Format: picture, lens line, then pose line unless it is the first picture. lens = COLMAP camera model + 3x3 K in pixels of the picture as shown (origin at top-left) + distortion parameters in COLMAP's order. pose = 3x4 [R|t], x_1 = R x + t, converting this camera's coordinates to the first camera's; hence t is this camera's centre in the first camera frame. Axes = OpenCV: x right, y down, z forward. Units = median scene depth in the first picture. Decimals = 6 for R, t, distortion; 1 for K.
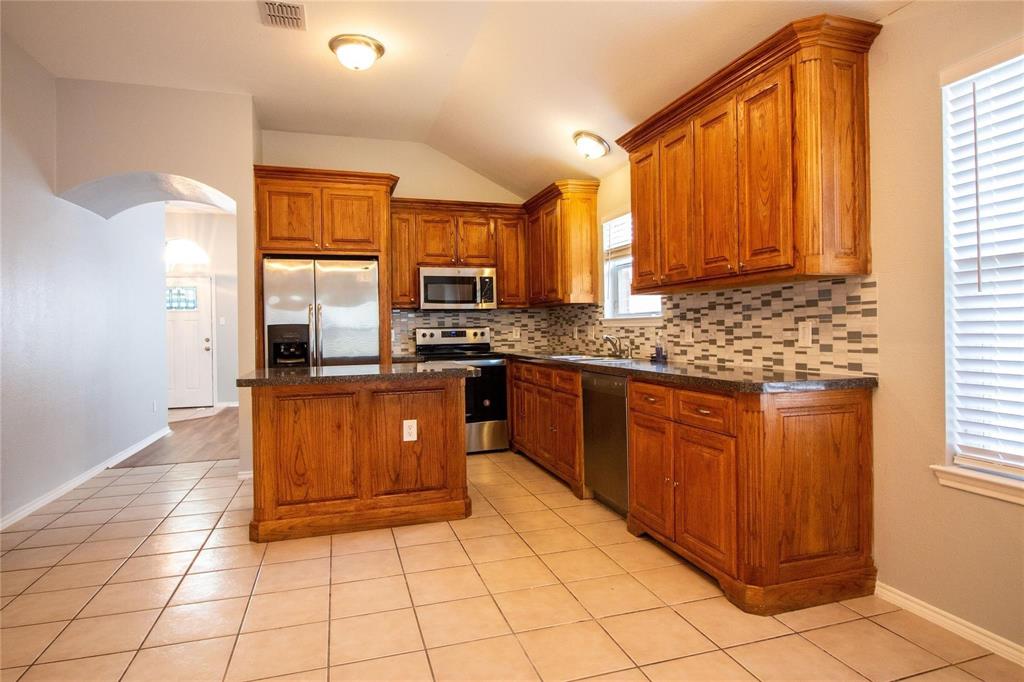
lens RADIAL K [[560.9, 0, 506.6], [0, 560.9, 330.6], [0, 0, 1]] dist [-0.003588, -0.000847]
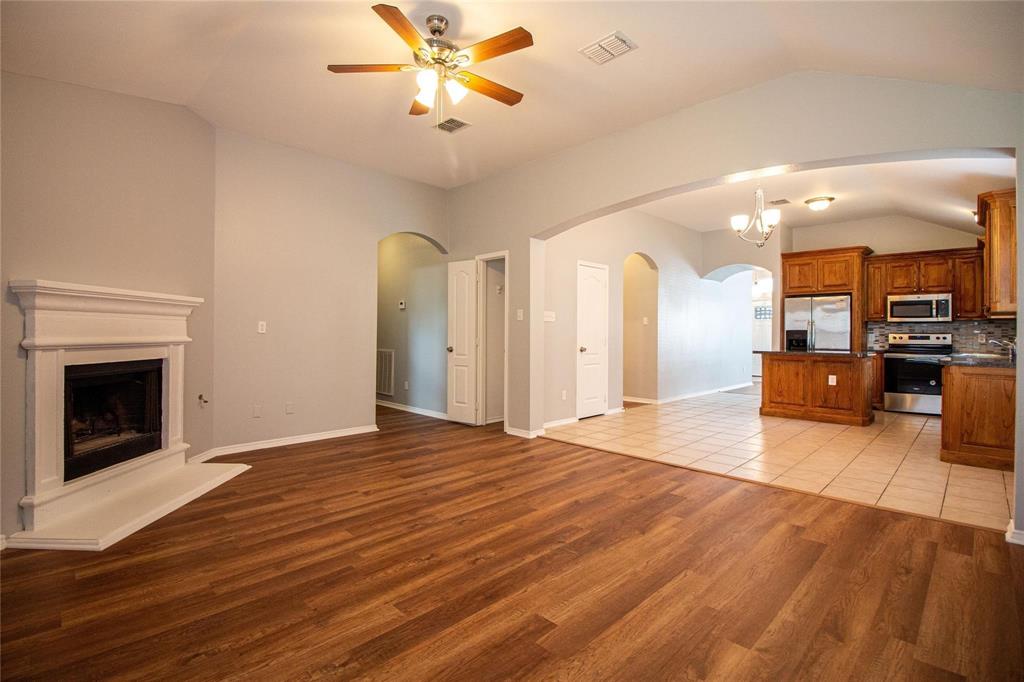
lens RADIAL K [[472.6, 0, 505.8], [0, 472.6, 329.5], [0, 0, 1]] dist [-0.001146, -0.012461]
pose [[0.466312, 0.015349, -0.884487, 0.828930], [-0.016032, 0.999832, 0.008898, -0.014883], [0.884475, 0.010031, 0.466480, -0.954502]]
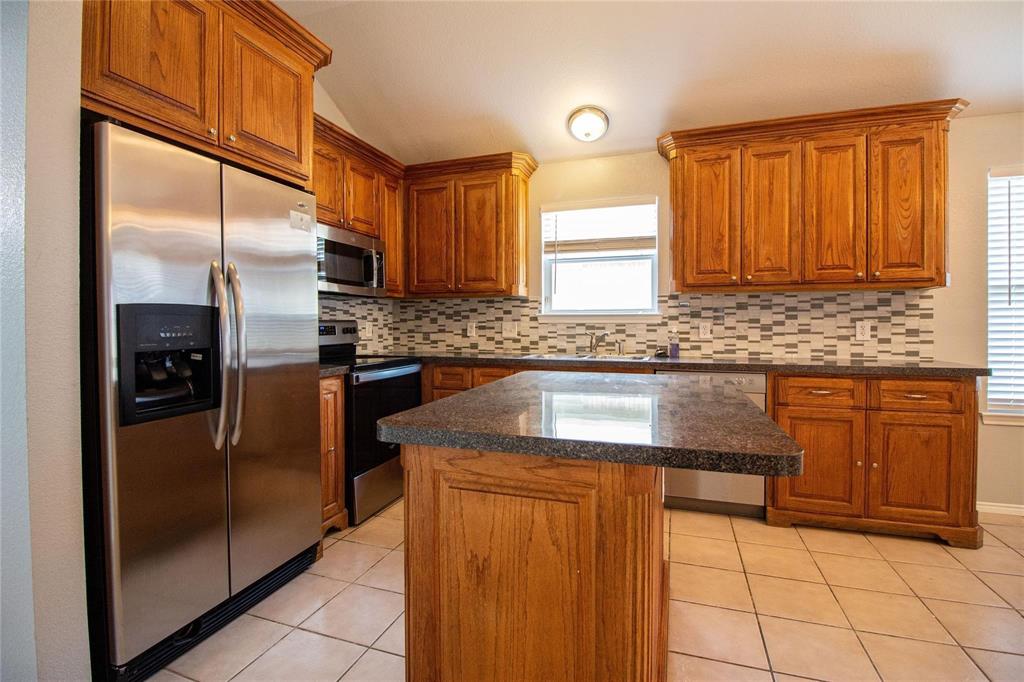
lens RADIAL K [[472.6, 0, 505.8], [0, 472.6, 329.5], [0, 0, 1]] dist [-0.001146, -0.012461]
pose [[0.593101, 0.003521, 0.805120, -0.682824], [-0.005134, 0.999987, -0.000591, 0.006604], [-0.805112, -0.003783, 0.593111, 0.803756]]
